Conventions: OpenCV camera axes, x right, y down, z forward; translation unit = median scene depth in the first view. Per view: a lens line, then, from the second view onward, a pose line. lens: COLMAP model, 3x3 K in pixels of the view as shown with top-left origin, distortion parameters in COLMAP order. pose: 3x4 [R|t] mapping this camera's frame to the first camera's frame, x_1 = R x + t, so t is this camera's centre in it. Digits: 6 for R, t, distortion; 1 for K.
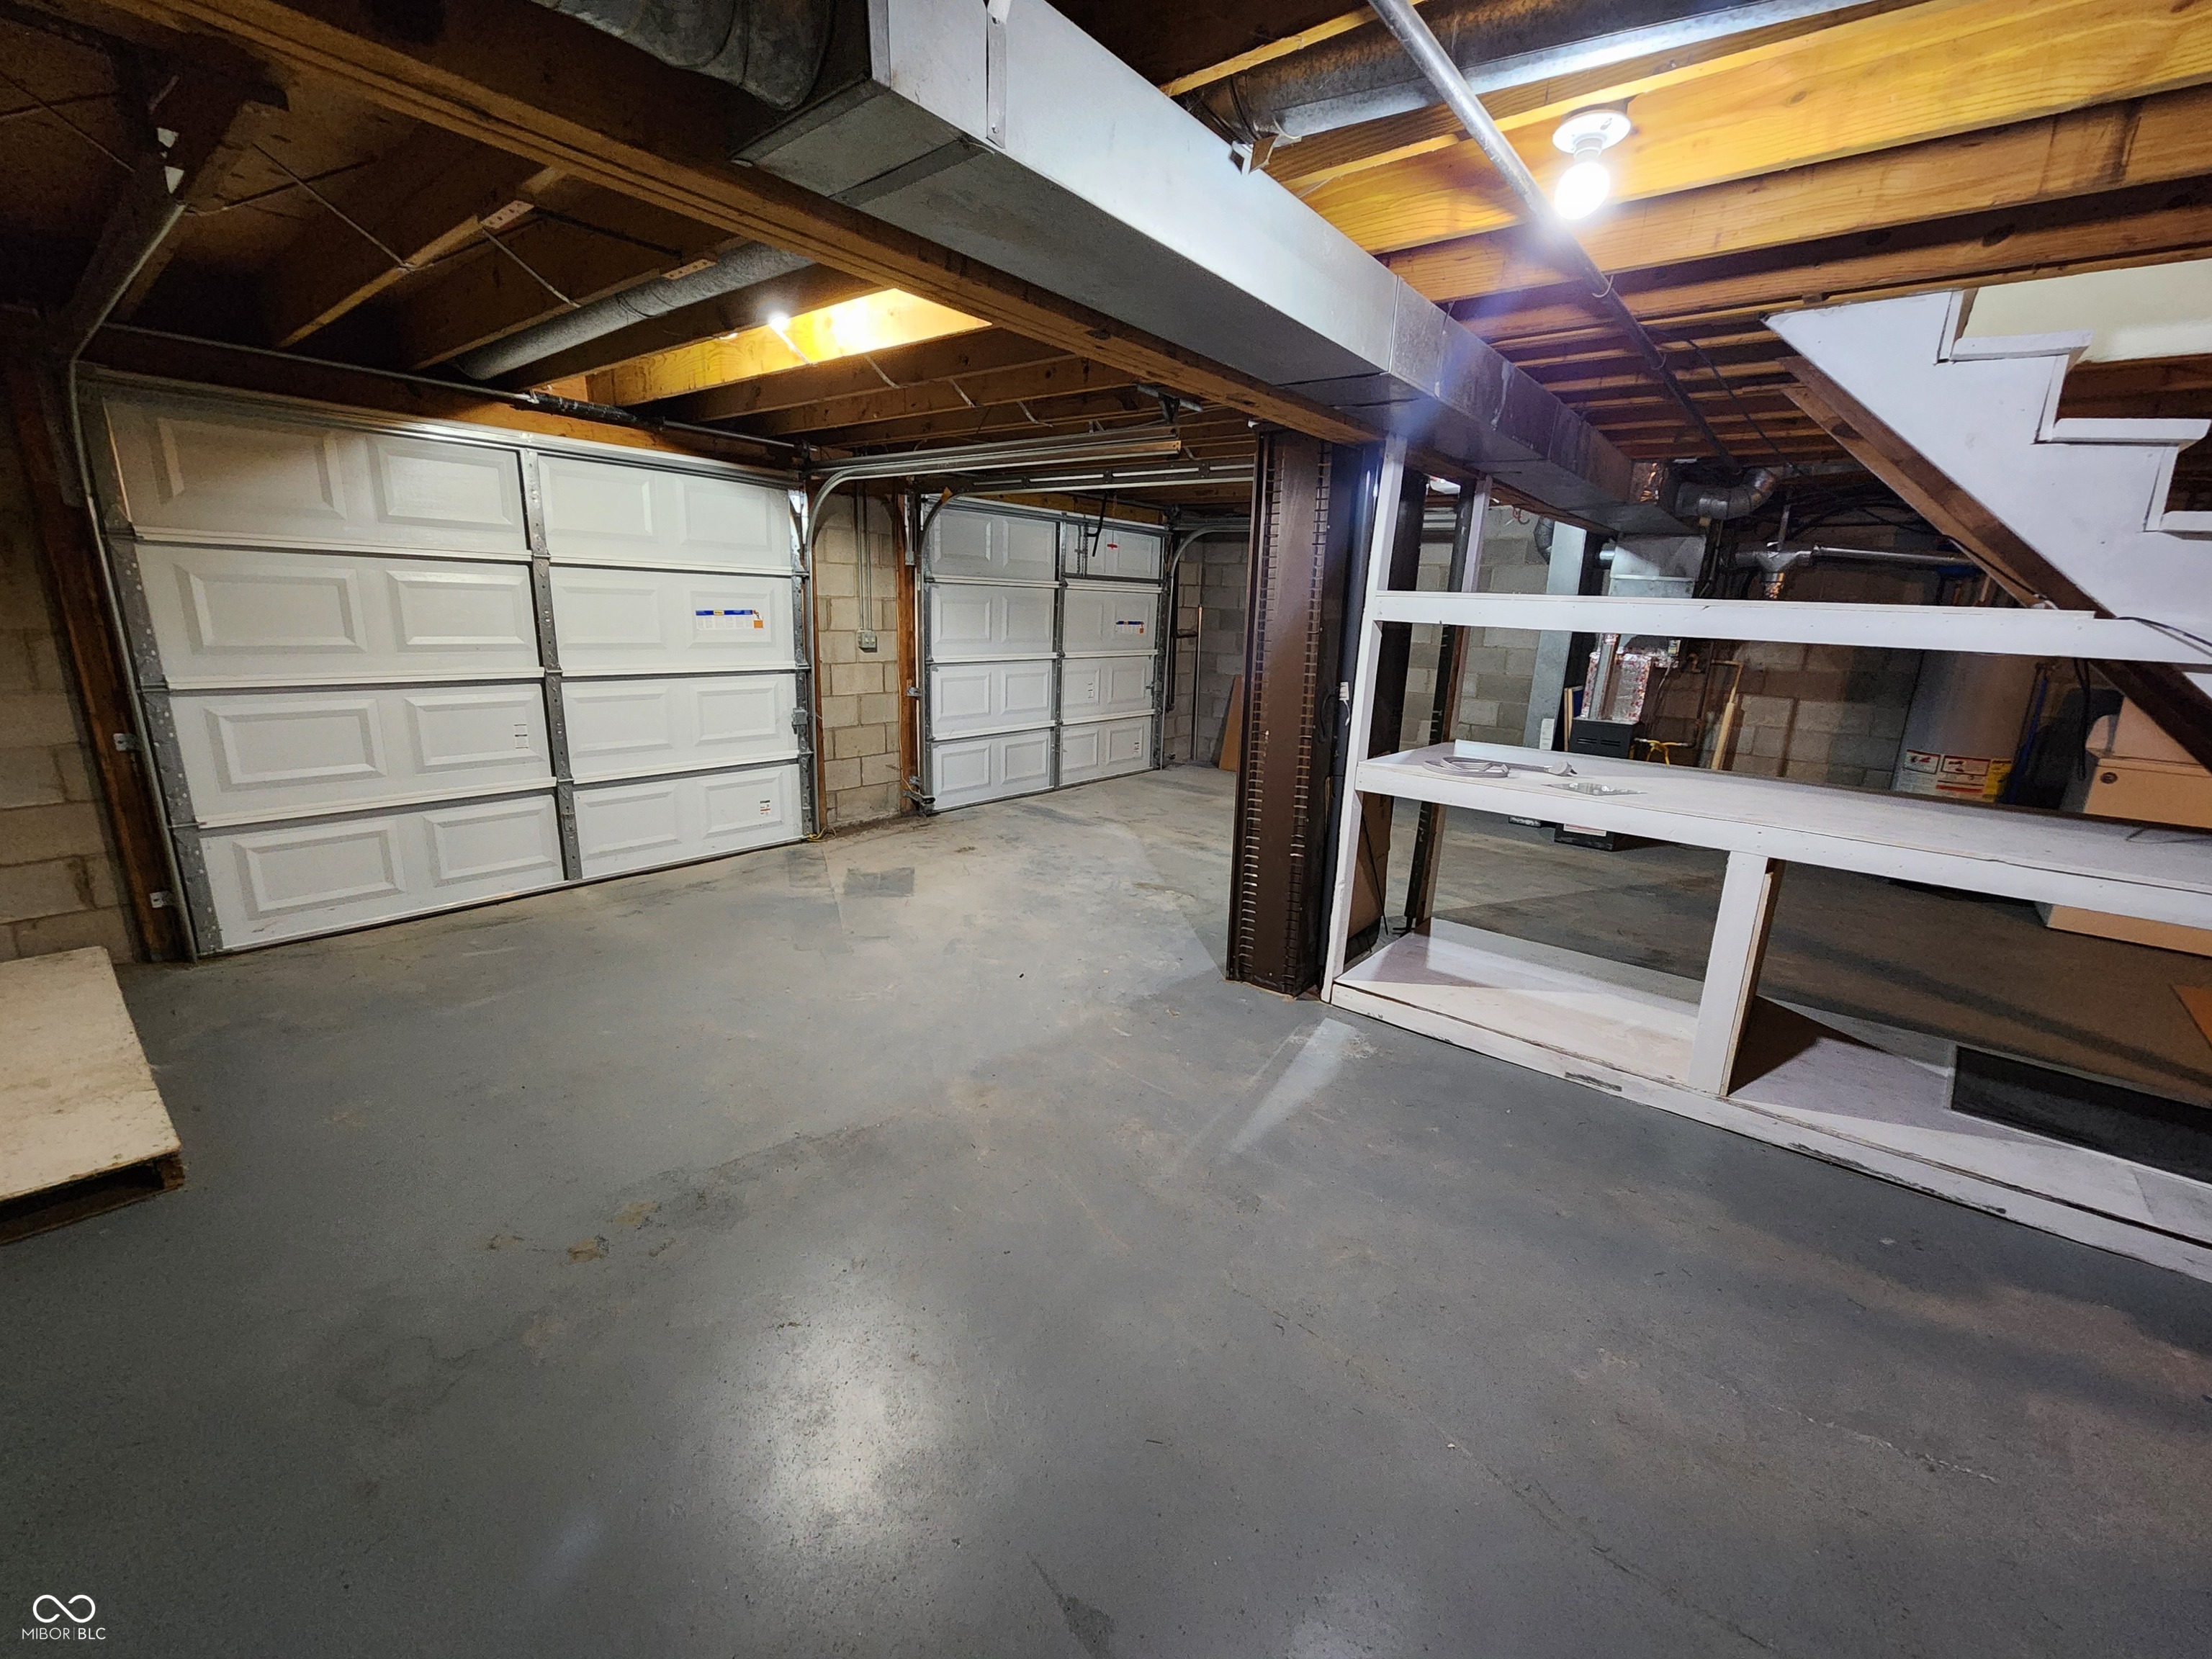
lens RADIAL K [[903.7, 0, 1103.1], [0, 903.7, 830.8], [0, 0, 1]] dist [0.001910, -0.001004]
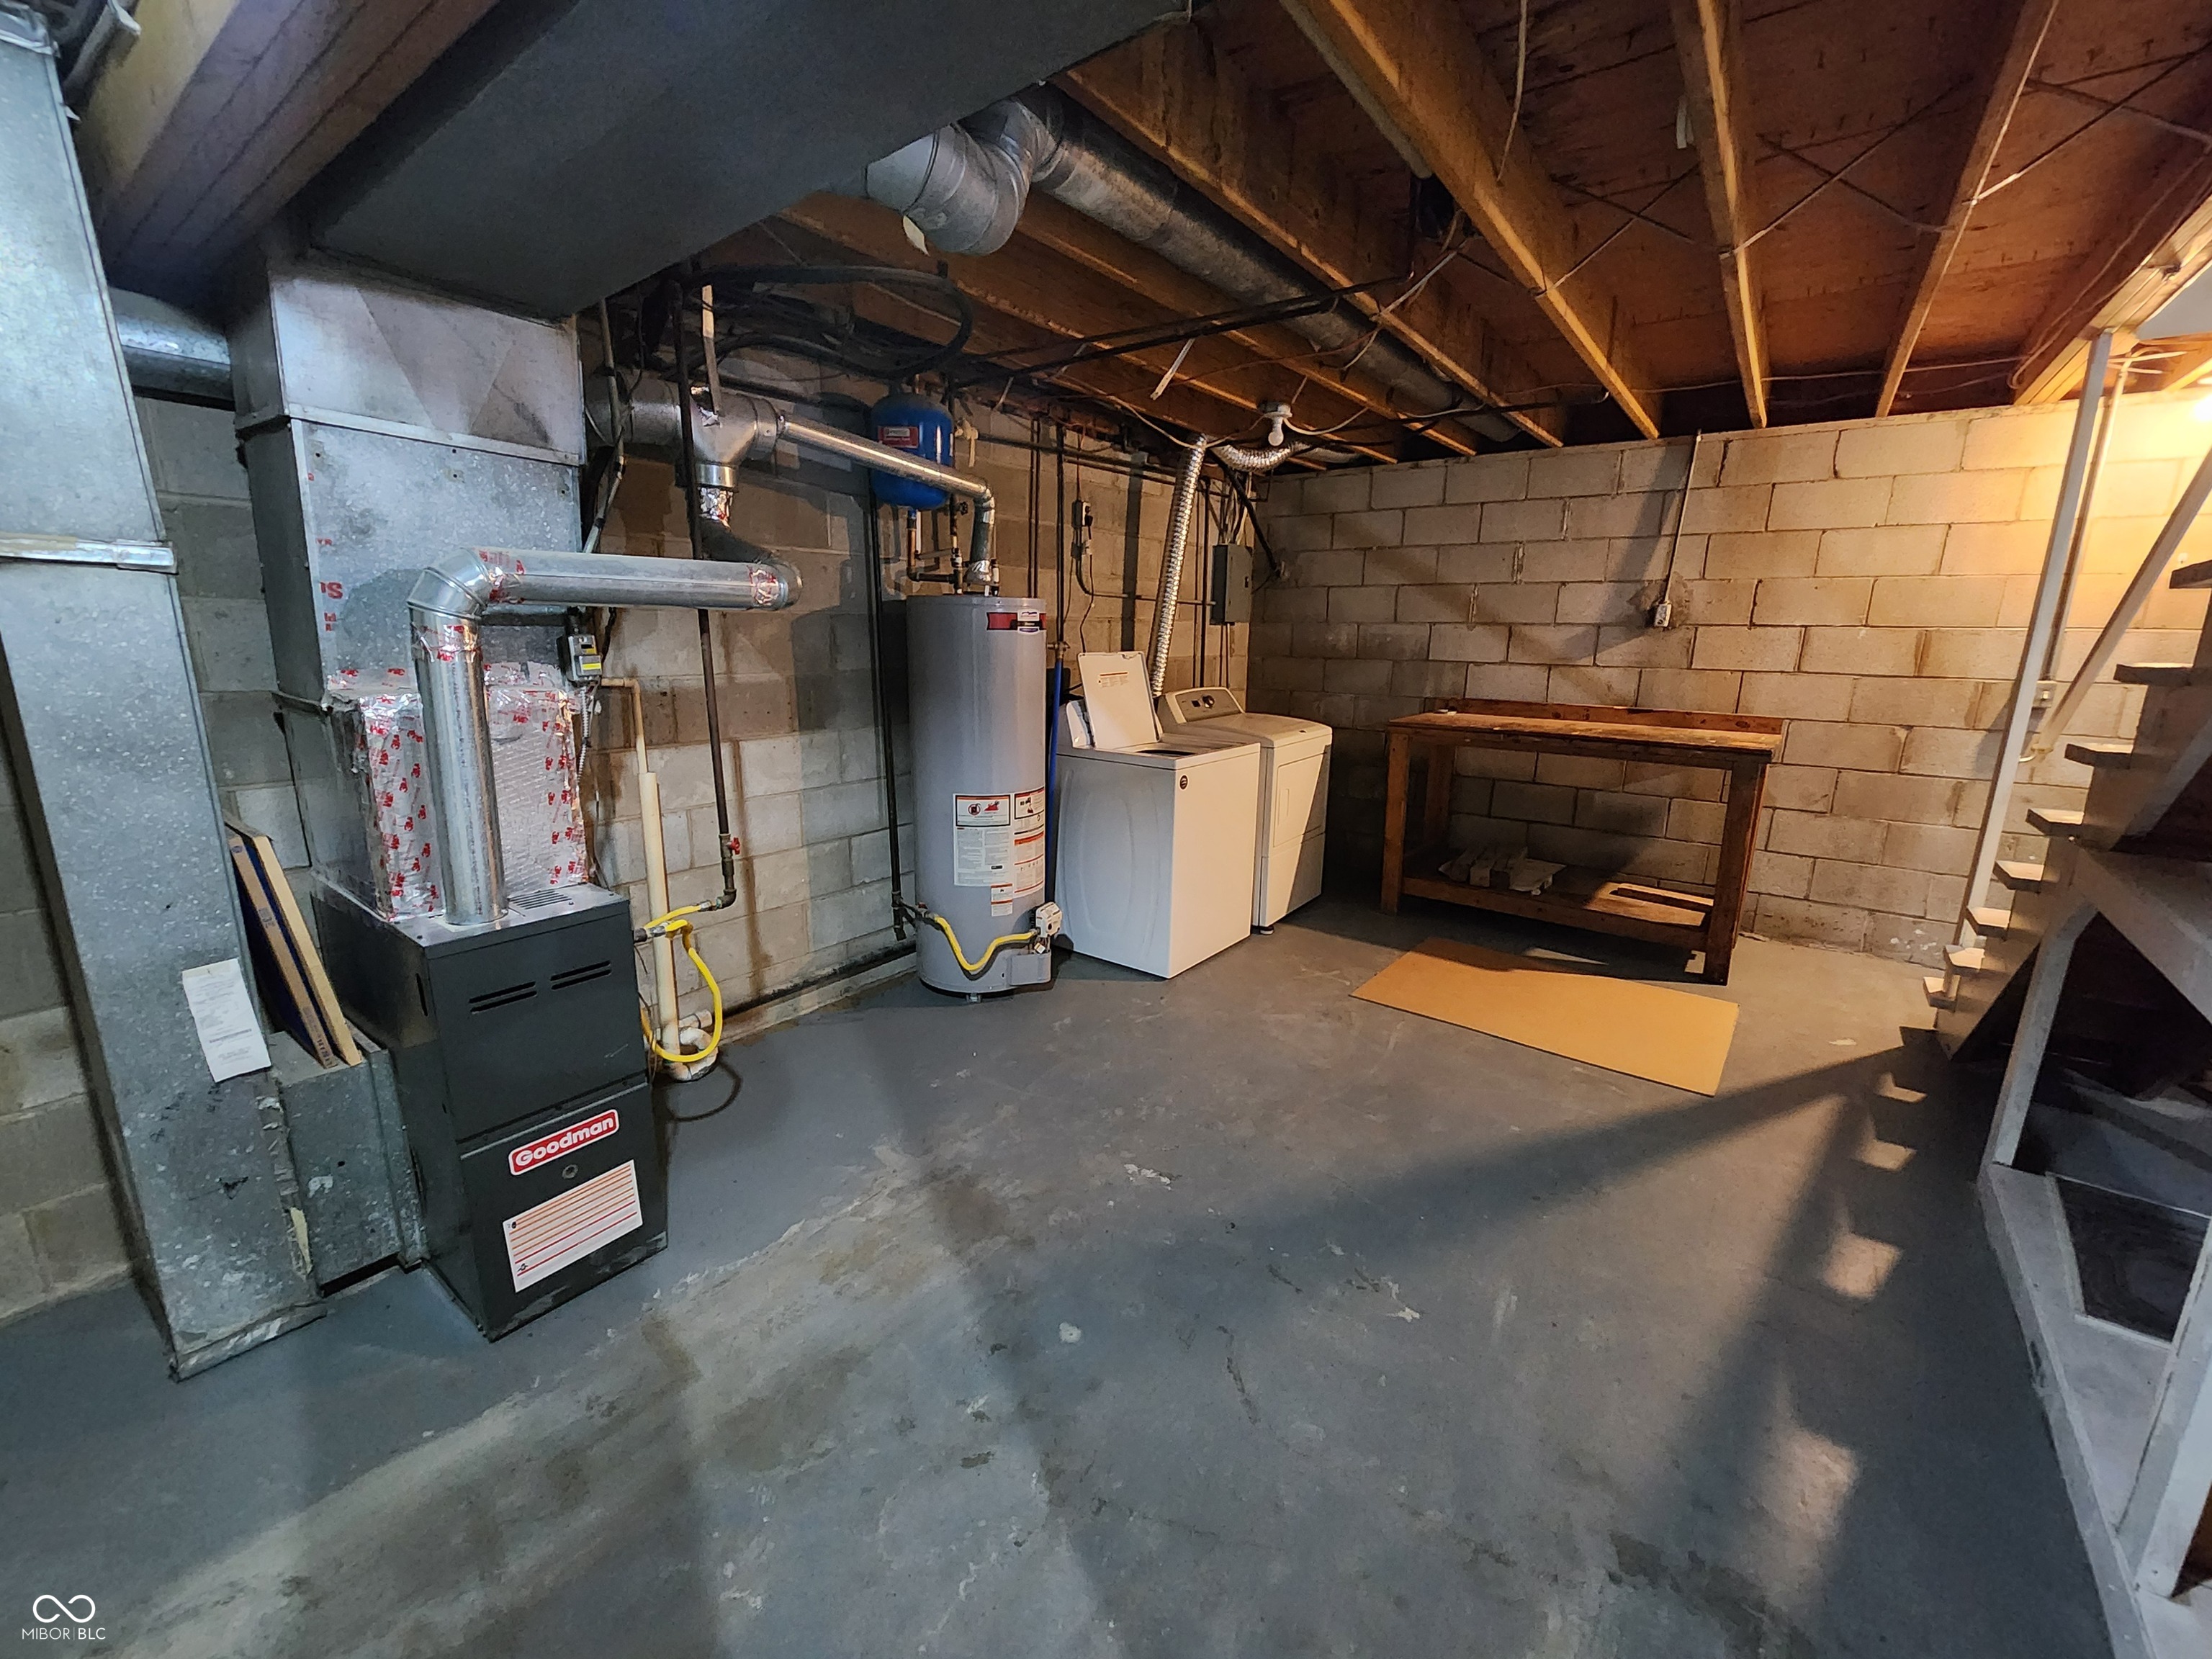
lens RADIAL K [[903.7, 0, 1112.9], [0, 903.7, 831.7], [0, 0, 1]] dist [0.001910, -0.001004]
pose [[-0.047811, -0.260031, 0.964416, 0.309148], [0.232953, 0.935992, 0.263916, -0.212314], [-0.971312, 0.237282, 0.015824, 0.937240]]
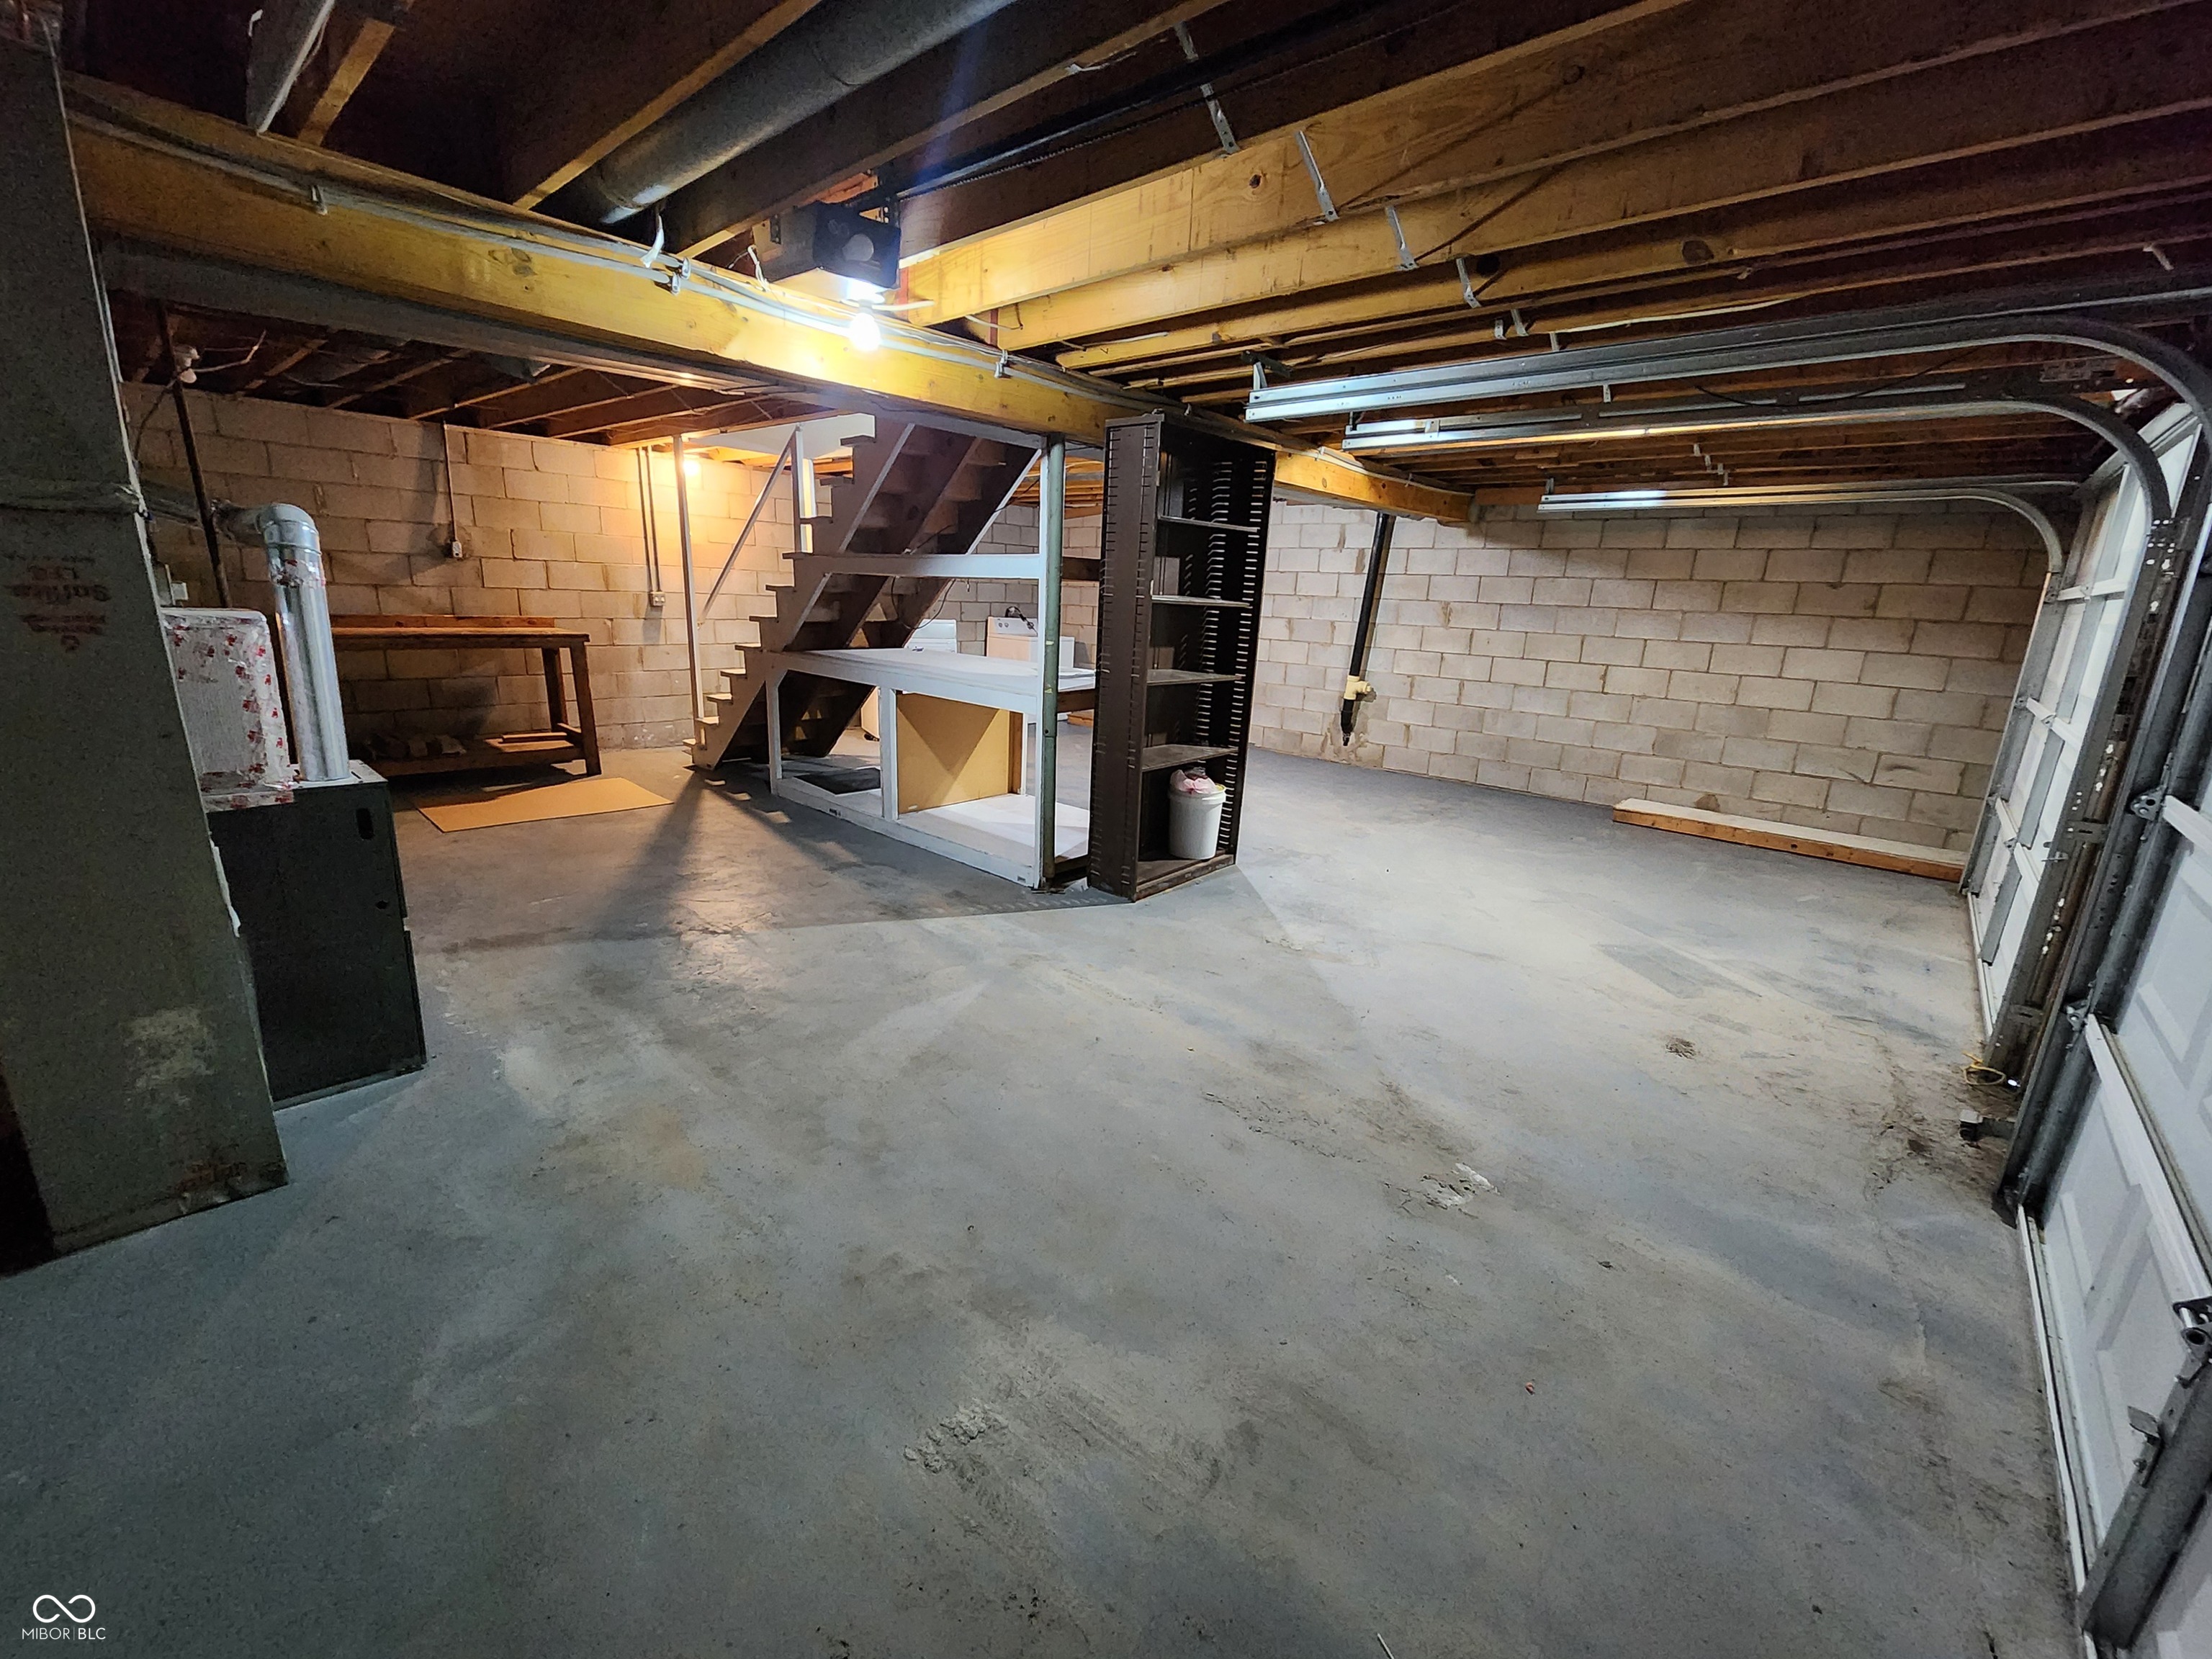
lens RADIAL K [[903.7, 0, 1098.9], [0, 903.7, 829.2], [0, 0, 1]] dist [0.001910, -0.001004]
pose [[-0.995791, -0.088680, 0.023173, 0.228915], [-0.066076, 0.869759, 0.489033, -0.383768], [-0.063522, 0.485444, -0.871957, 1.590931]]
